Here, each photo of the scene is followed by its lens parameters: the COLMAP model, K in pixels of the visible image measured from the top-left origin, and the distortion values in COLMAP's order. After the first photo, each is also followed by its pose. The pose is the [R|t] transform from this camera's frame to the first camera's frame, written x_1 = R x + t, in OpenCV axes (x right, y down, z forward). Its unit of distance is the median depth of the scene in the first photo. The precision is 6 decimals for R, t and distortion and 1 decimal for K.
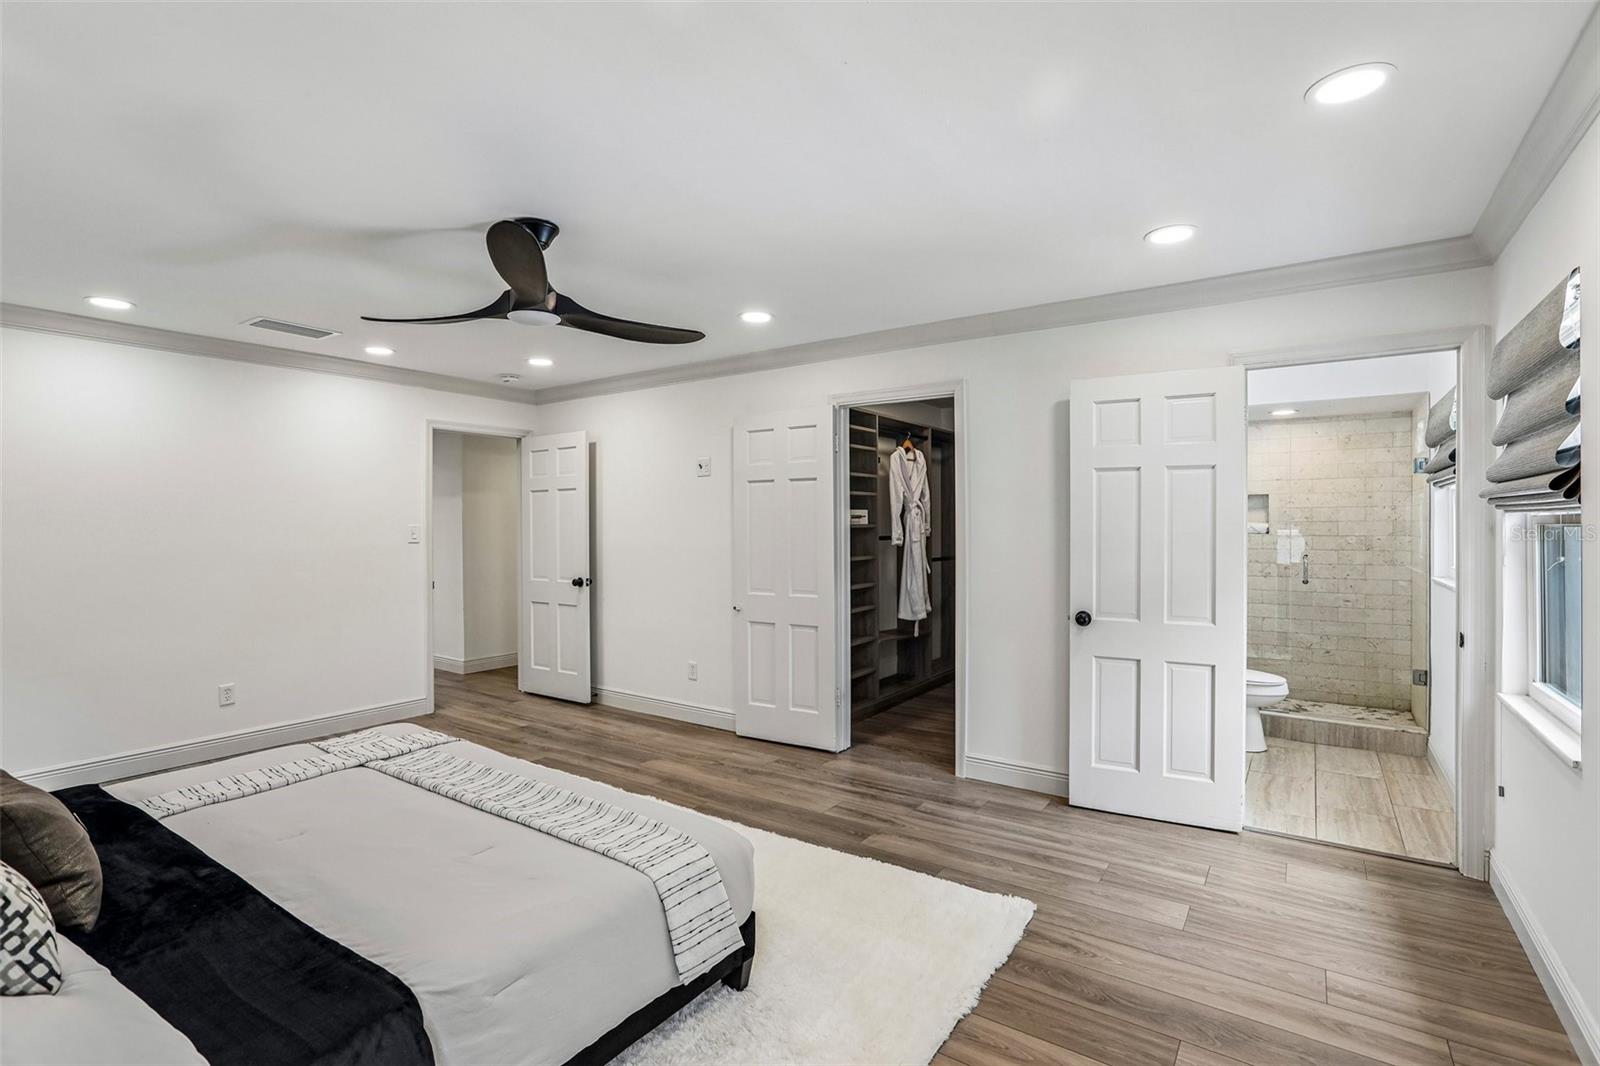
lens RADIAL K [[766.3, 0, 791.0], [0, 766.3, 521.0], [0, 0, 1]] dist [-0.041151, 0.019069]
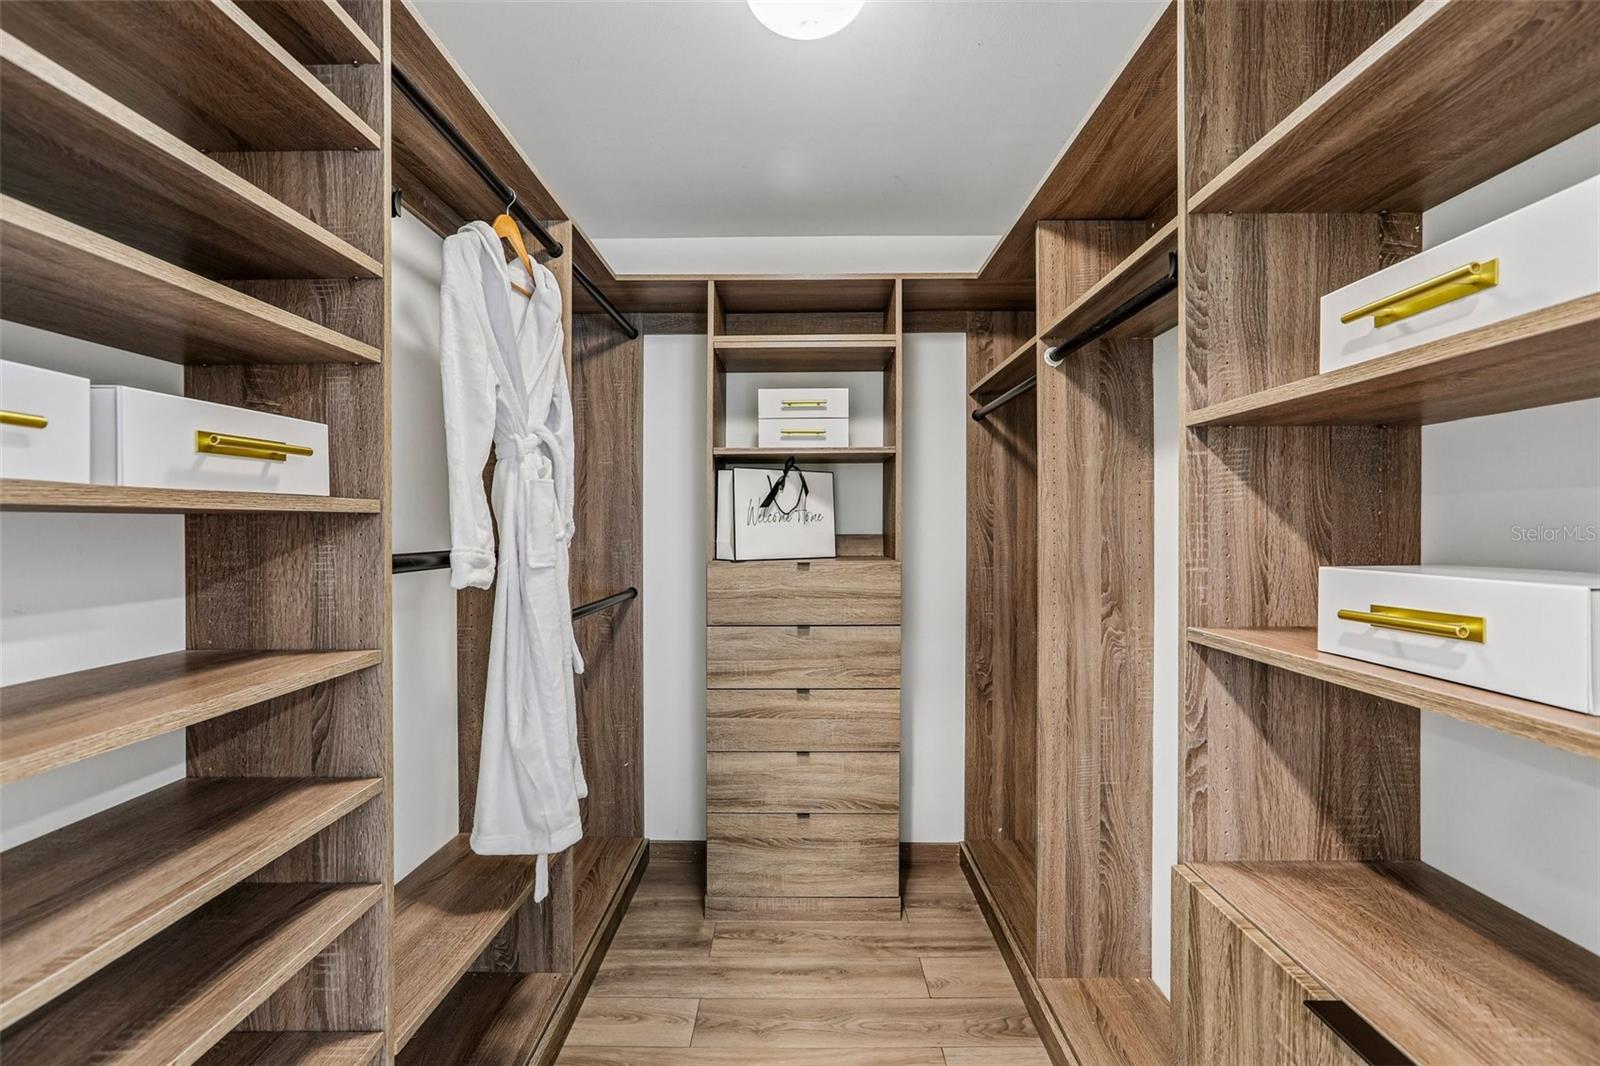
lens RADIAL K [[766.3, 0, 792.5], [0, 766.3, 522.9], [0, 0, 1]] dist [-0.041151, 0.019069]
pose [[0.830041, 0.003976, 0.557689, 0.089659], [-0.005128, 0.999987, 0.000503, 0.009792], [-0.557679, -0.003278, 0.830050, 0.759984]]
